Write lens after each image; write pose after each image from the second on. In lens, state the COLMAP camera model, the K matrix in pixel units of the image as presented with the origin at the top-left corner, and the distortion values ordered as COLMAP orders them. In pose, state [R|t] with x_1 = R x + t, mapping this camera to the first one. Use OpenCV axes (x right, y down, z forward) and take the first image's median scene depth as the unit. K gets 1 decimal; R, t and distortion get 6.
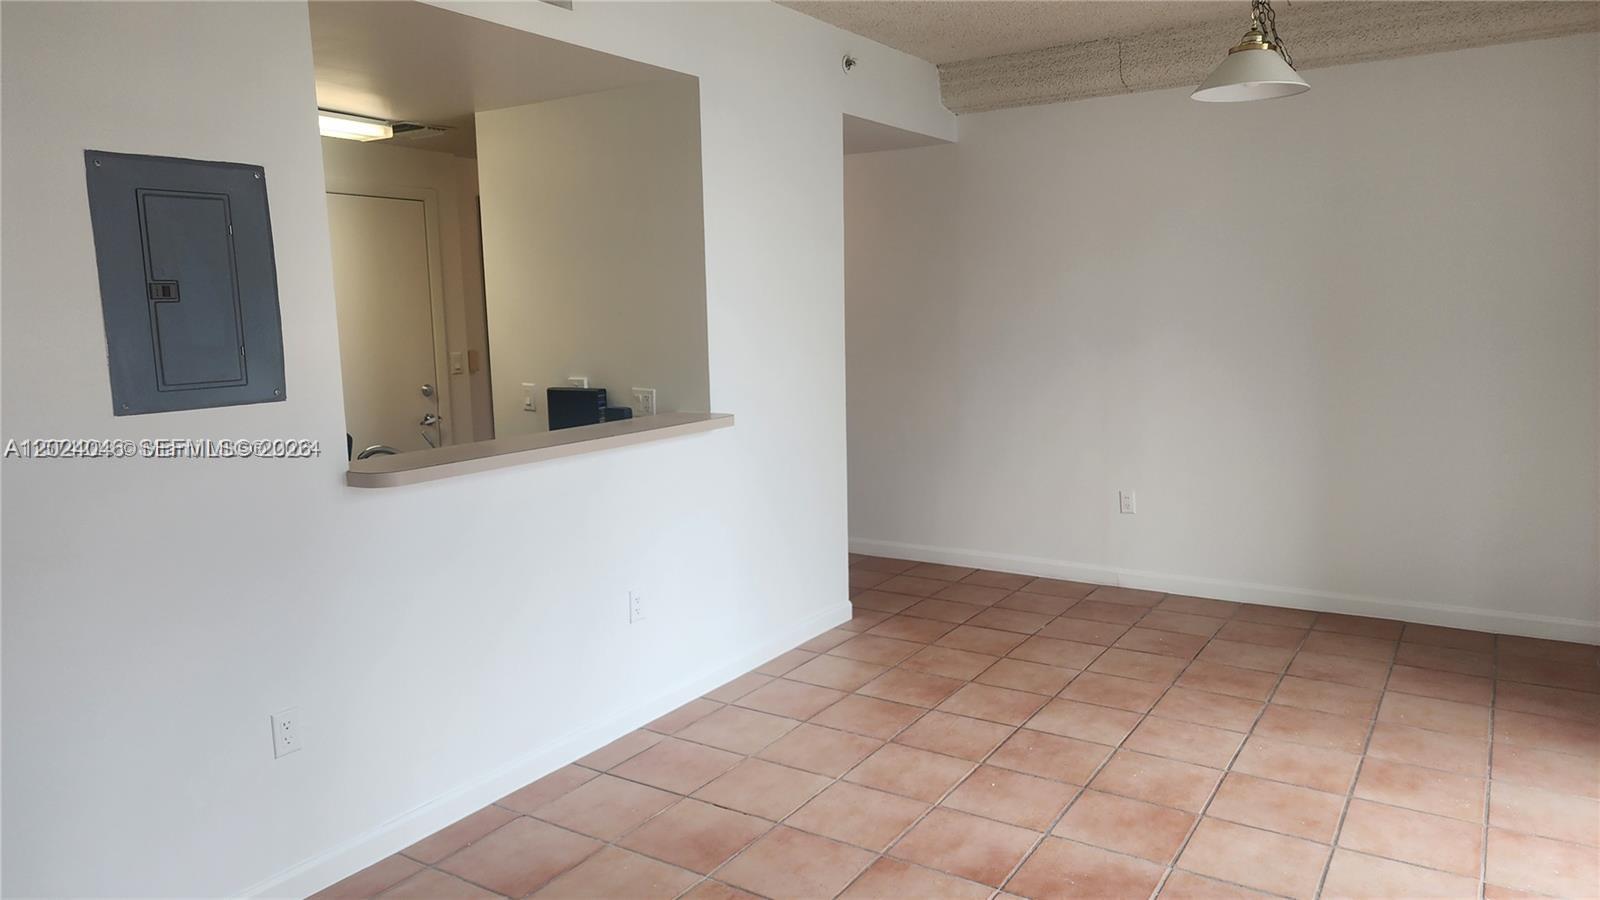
lens RADIAL K [[1069.5, 0, 788.3], [0, 1069.5, 458.8], [0, 0, 1]] dist [0.087764, -0.082710]
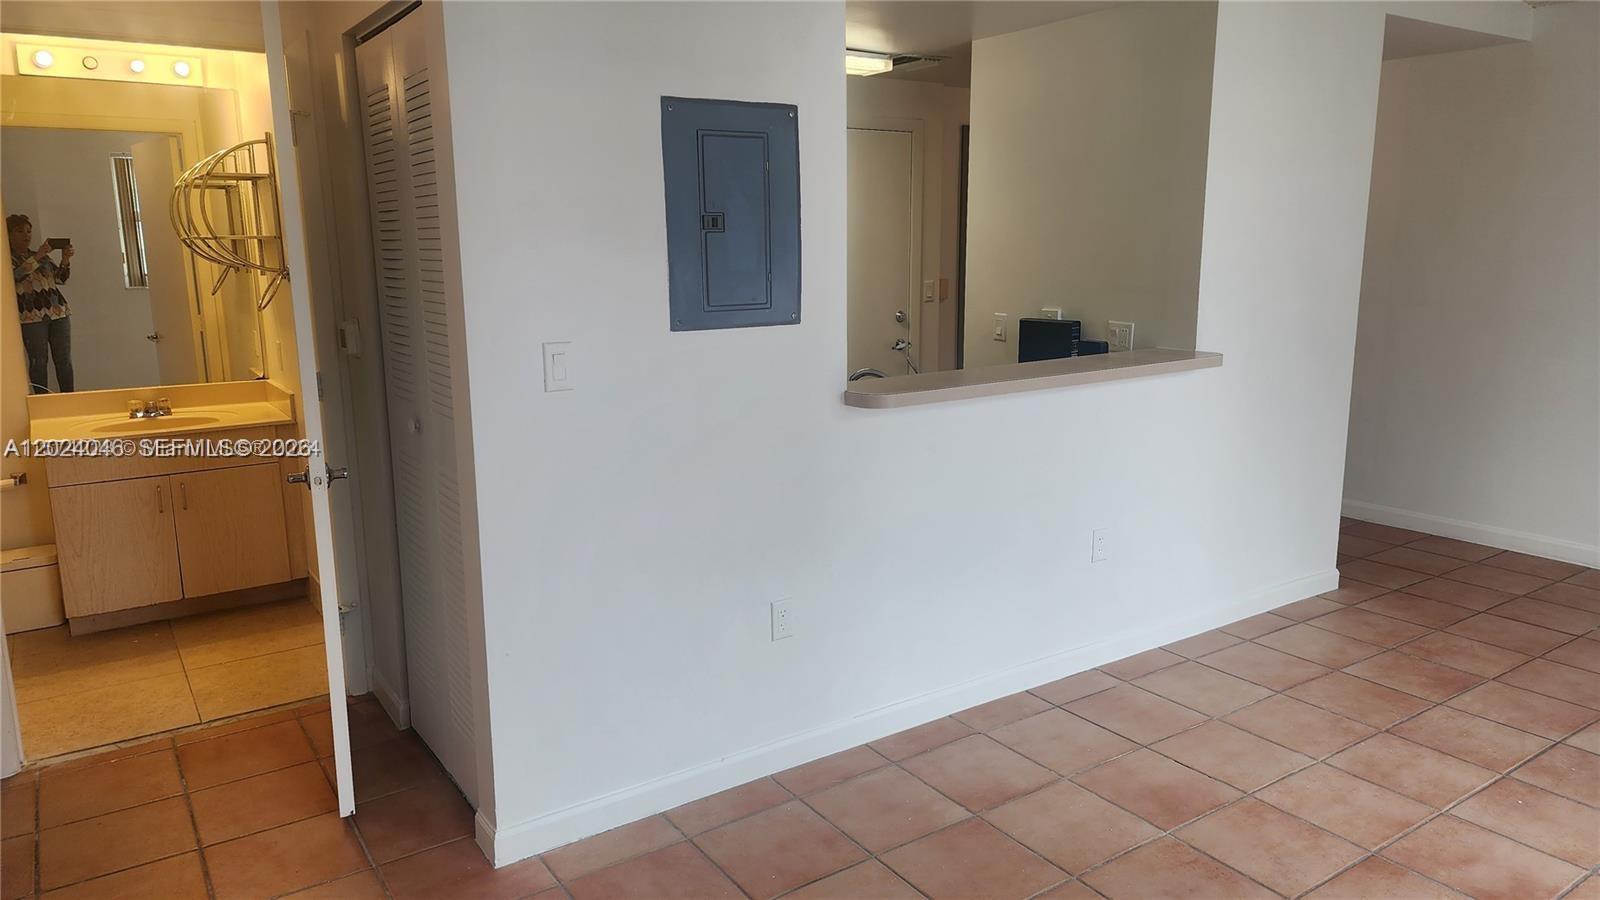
lens RADIAL K [[1069.5, 0, 811.7], [0, 1069.5, 448.2], [0, 0, 1]] dist [0.087764, -0.082710]
pose [[0.925996, 0.083932, -0.368085, -0.031772], [-0.063577, 0.995718, 0.067106, -0.000804], [0.372141, -0.038738, 0.927367, -0.004039]]
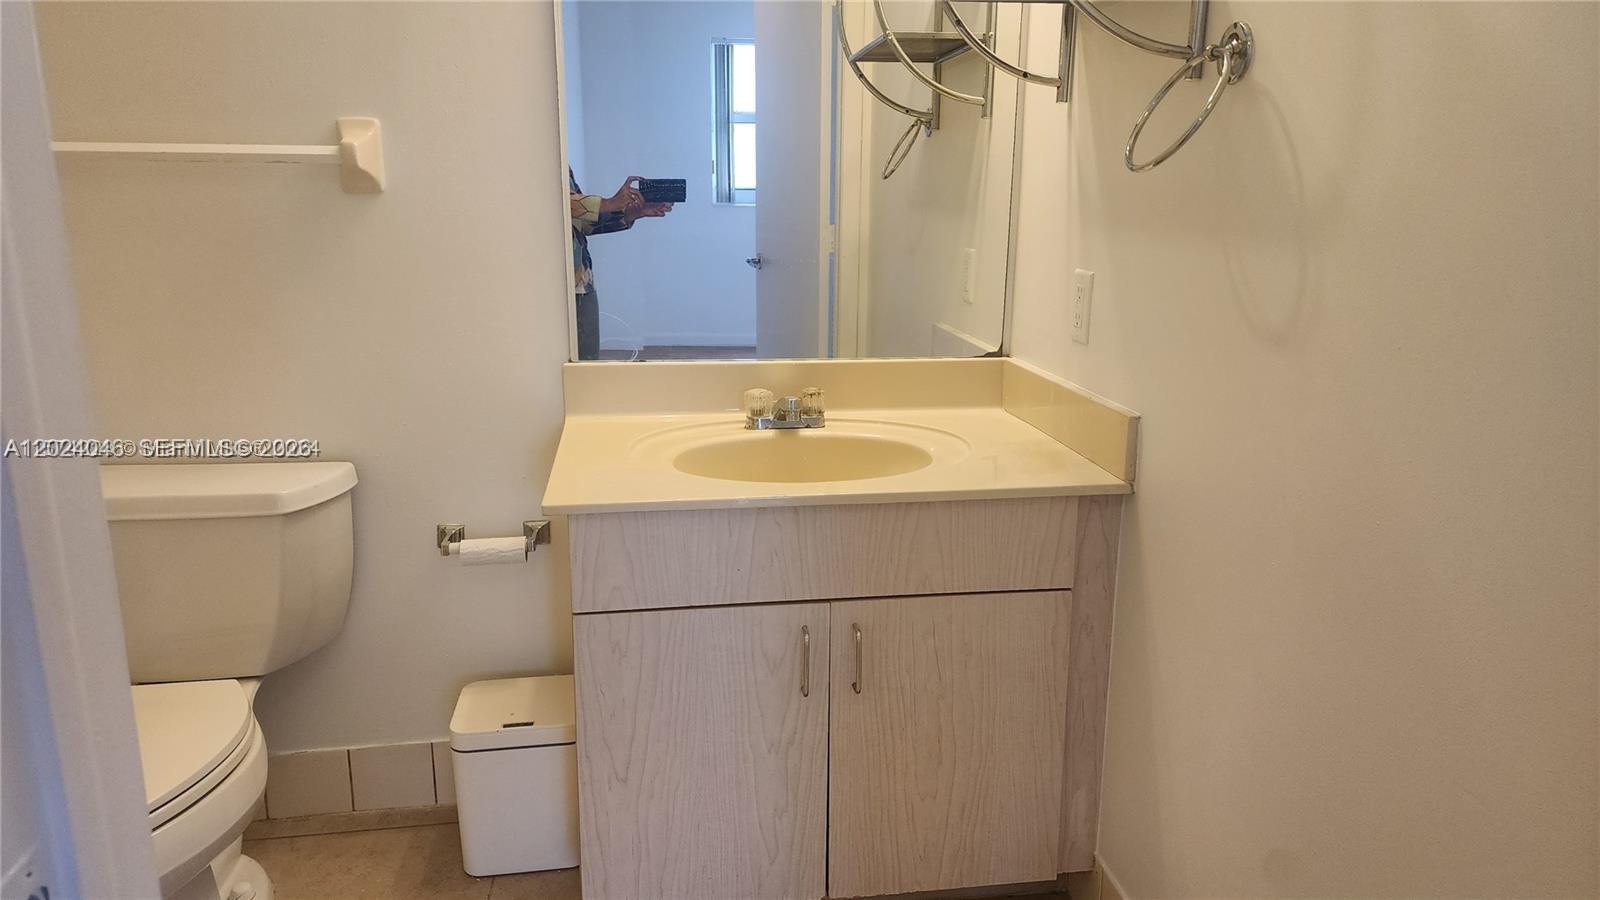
lens RADIAL K [[1069.5, 0, 800.3], [0, 1069.5, 441.9], [0, 0, 1]] dist [0.087764, -0.082710]
pose [[0.662312, 0.195028, -0.723400, -0.317632], [-0.125844, 0.980767, 0.149197, 0.006890], [0.738584, -0.007779, 0.674116, 0.189534]]
